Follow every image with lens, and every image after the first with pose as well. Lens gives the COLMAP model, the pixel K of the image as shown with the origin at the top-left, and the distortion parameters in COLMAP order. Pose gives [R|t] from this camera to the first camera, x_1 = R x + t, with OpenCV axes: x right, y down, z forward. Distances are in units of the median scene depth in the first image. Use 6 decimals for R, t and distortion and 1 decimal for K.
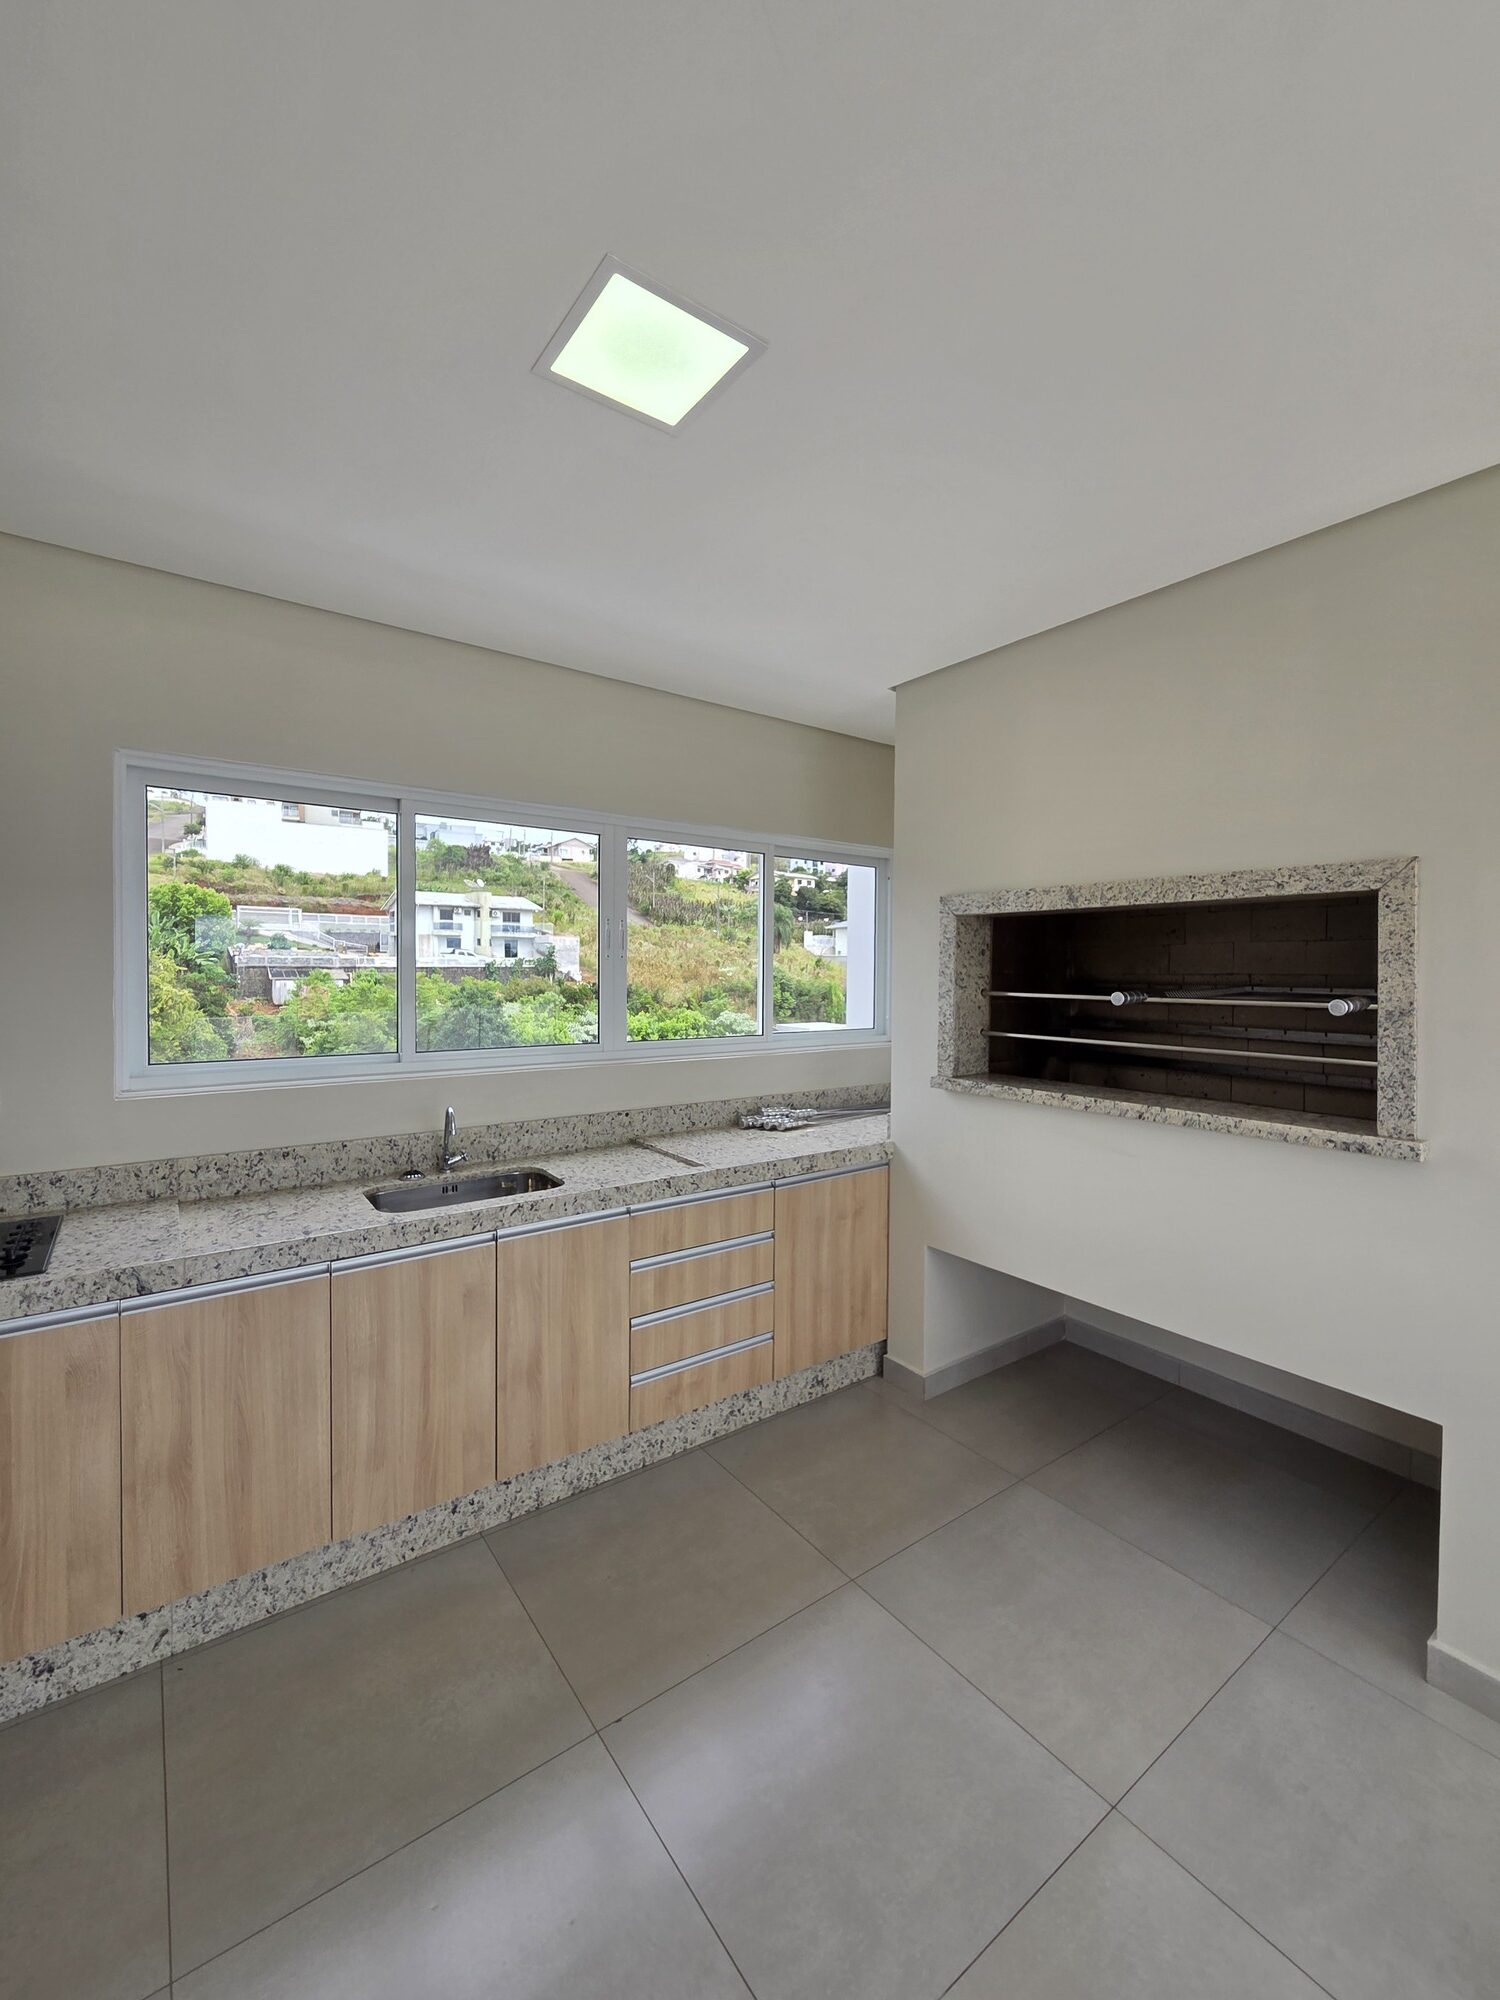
lens RADIAL K [[817.8, 0, 752.6], [0, 817.8, 997.2], [0, 0, 1]] dist [-0.001384, -0.000012]
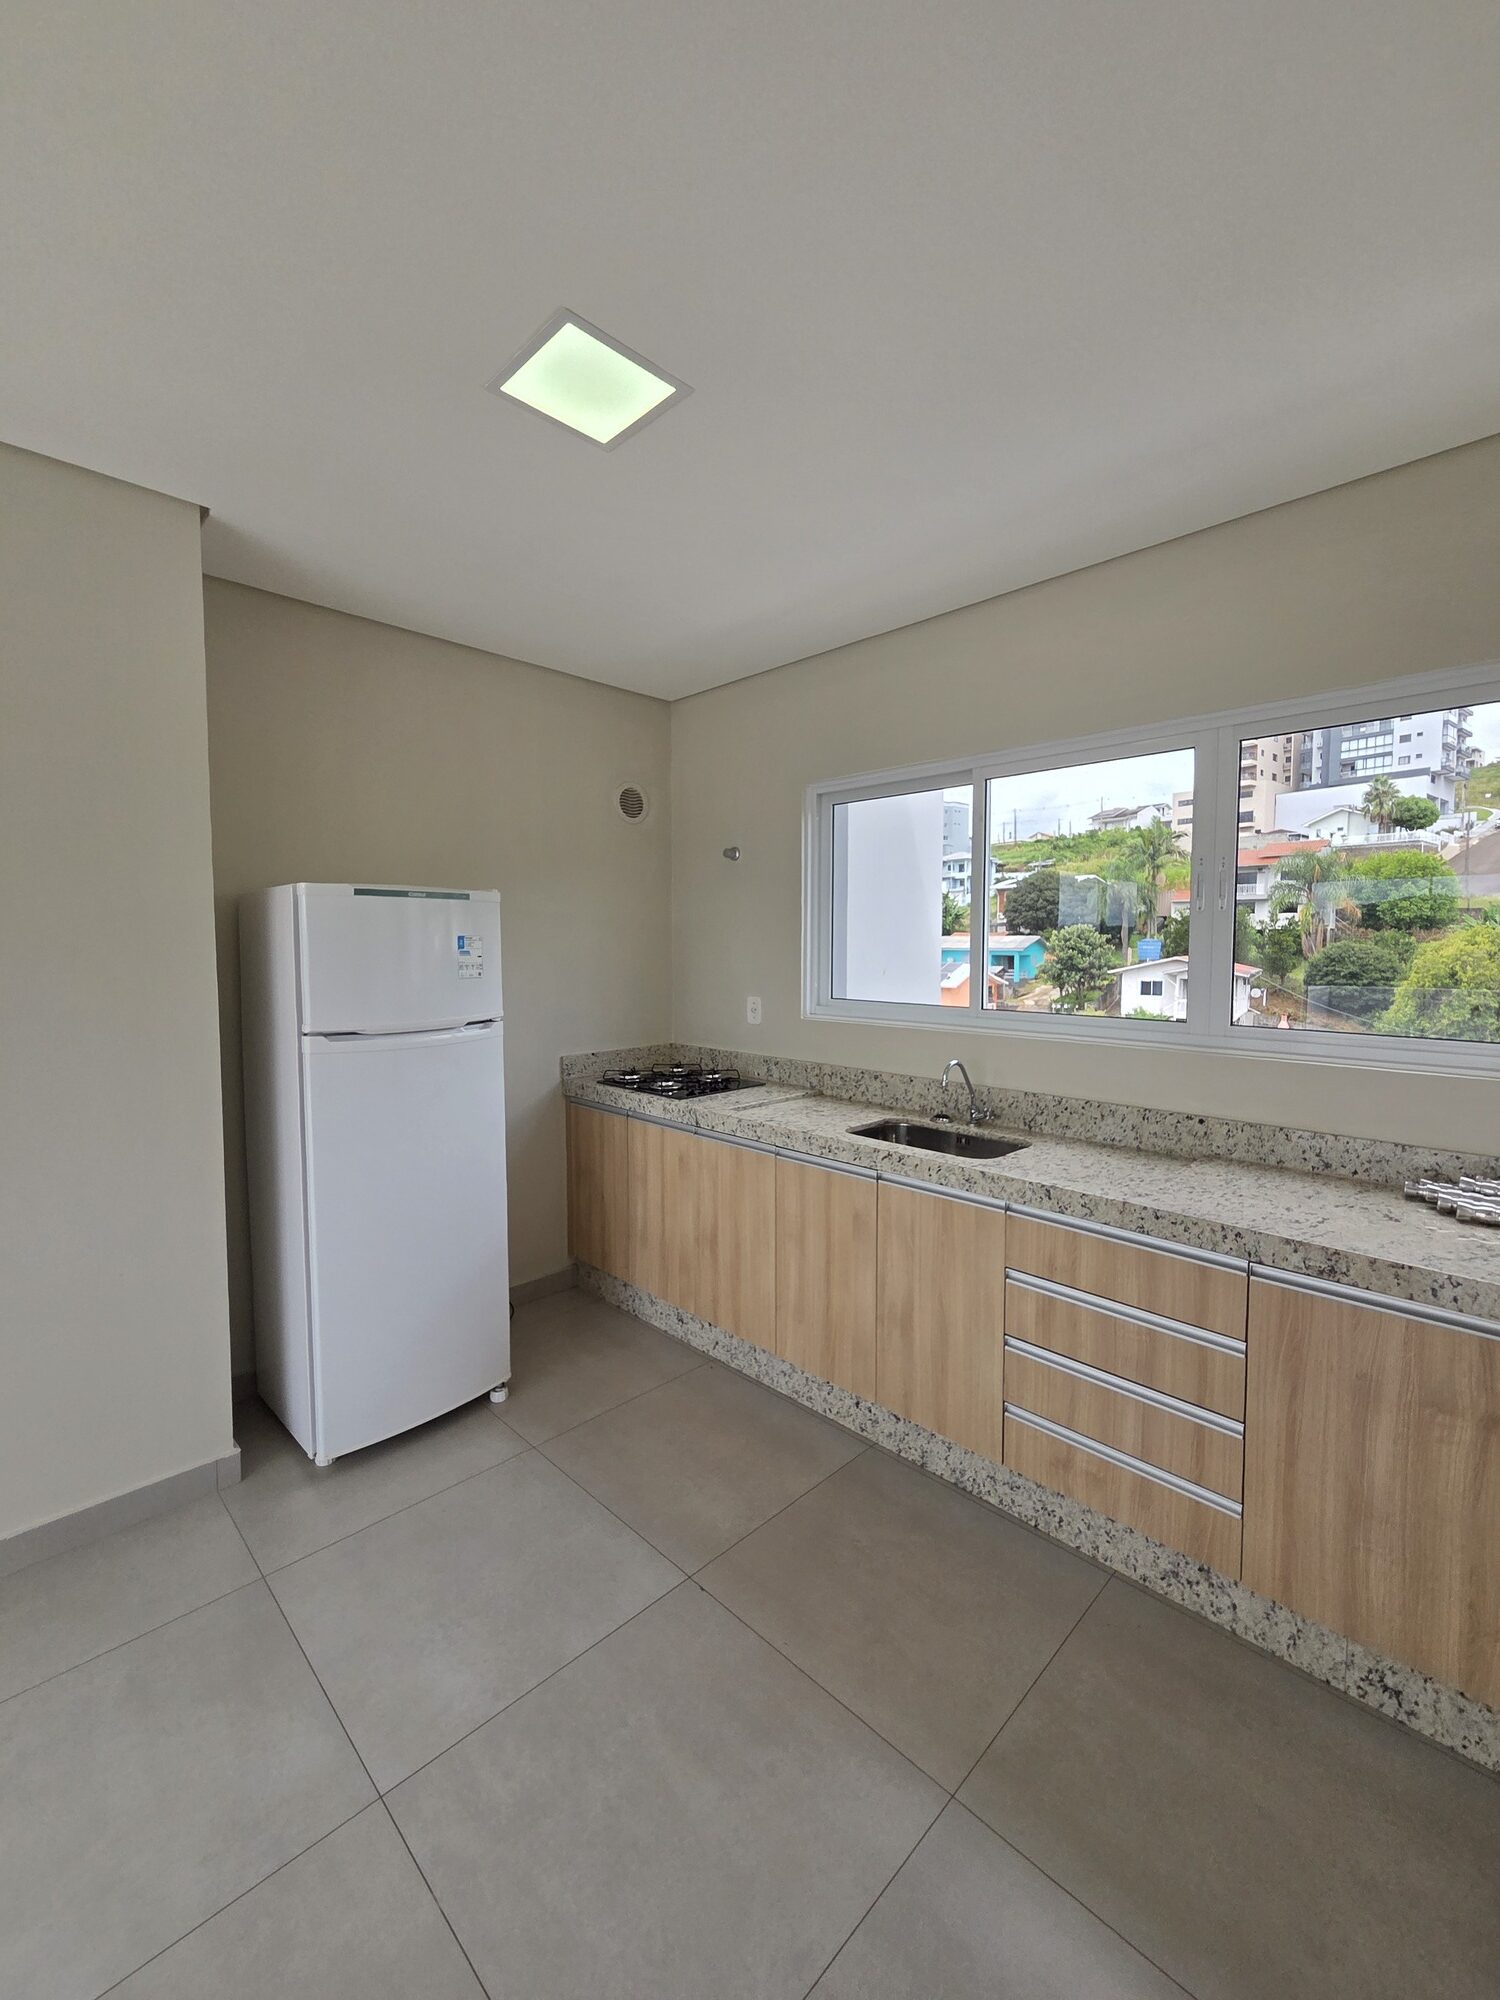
lens RADIAL K [[817.8, 0, 753.8], [0, 817.8, 993.2], [0, 0, 1]] dist [-0.001384, -0.000012]
pose [[0.151024, 0.052416, -0.987139, 0.612502], [-0.033892, 0.998281, 0.047823, 0.007538], [0.987949, 0.026234, 0.152541, 0.584888]]
